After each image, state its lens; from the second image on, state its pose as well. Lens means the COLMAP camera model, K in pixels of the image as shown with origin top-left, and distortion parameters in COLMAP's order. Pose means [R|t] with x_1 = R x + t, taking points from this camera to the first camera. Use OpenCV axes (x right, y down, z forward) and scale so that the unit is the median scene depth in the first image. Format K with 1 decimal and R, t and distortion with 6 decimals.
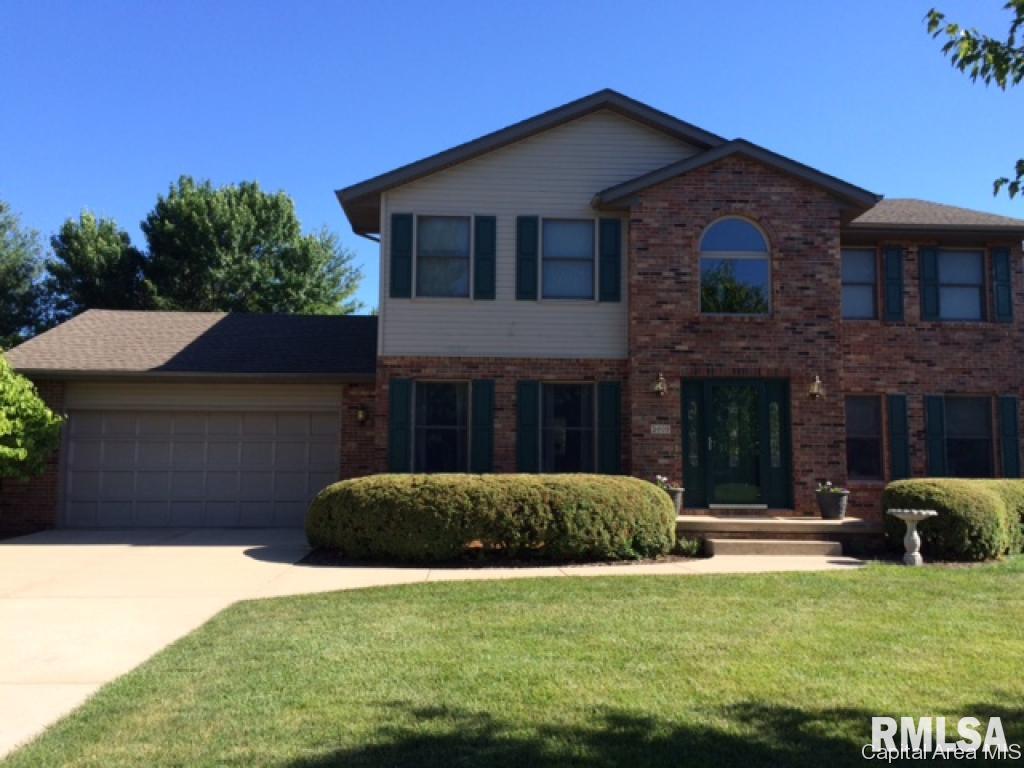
lens RADIAL K [[926.5, 0, 540.3], [0, 926.5, 368.0], [0, 0, 1]] dist [0.082682, -0.099421]
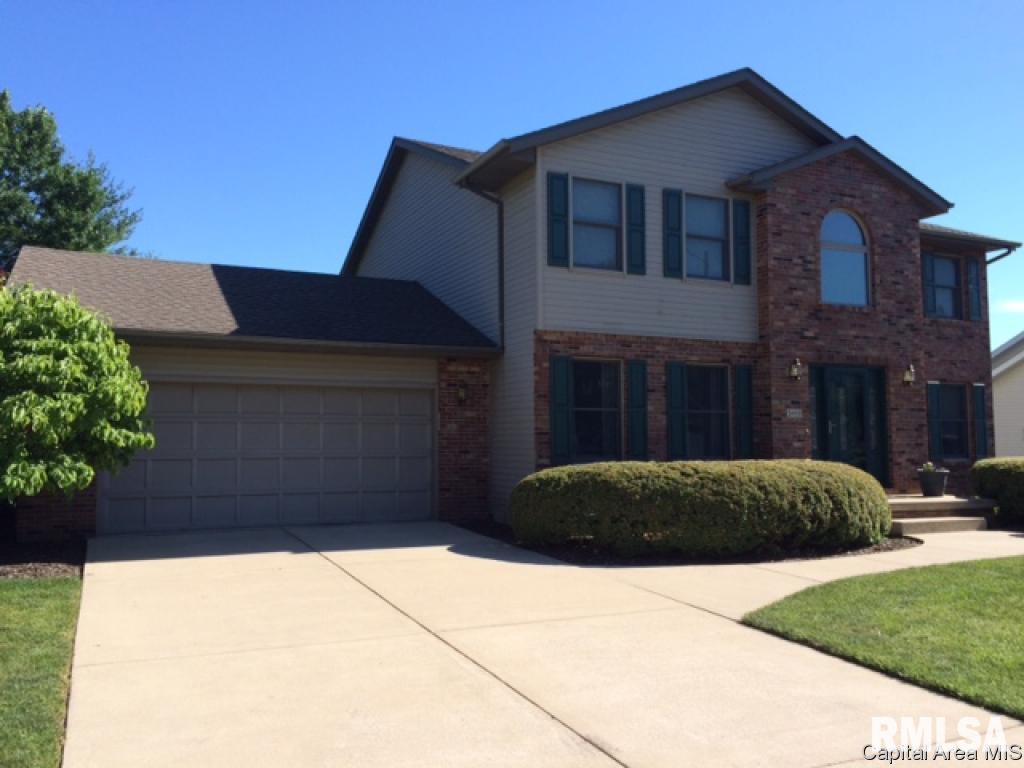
lens RADIAL K [[926.5, 0, 549.6], [0, 926.5, 363.8], [0, 0, 1]] dist [0.082682, -0.099421]
pose [[0.914152, 0.027738, 0.404421, -0.518393], [-0.038430, 0.999093, 0.018343, 0.003200], [-0.403545, -0.032310, 0.914389, 0.170853]]
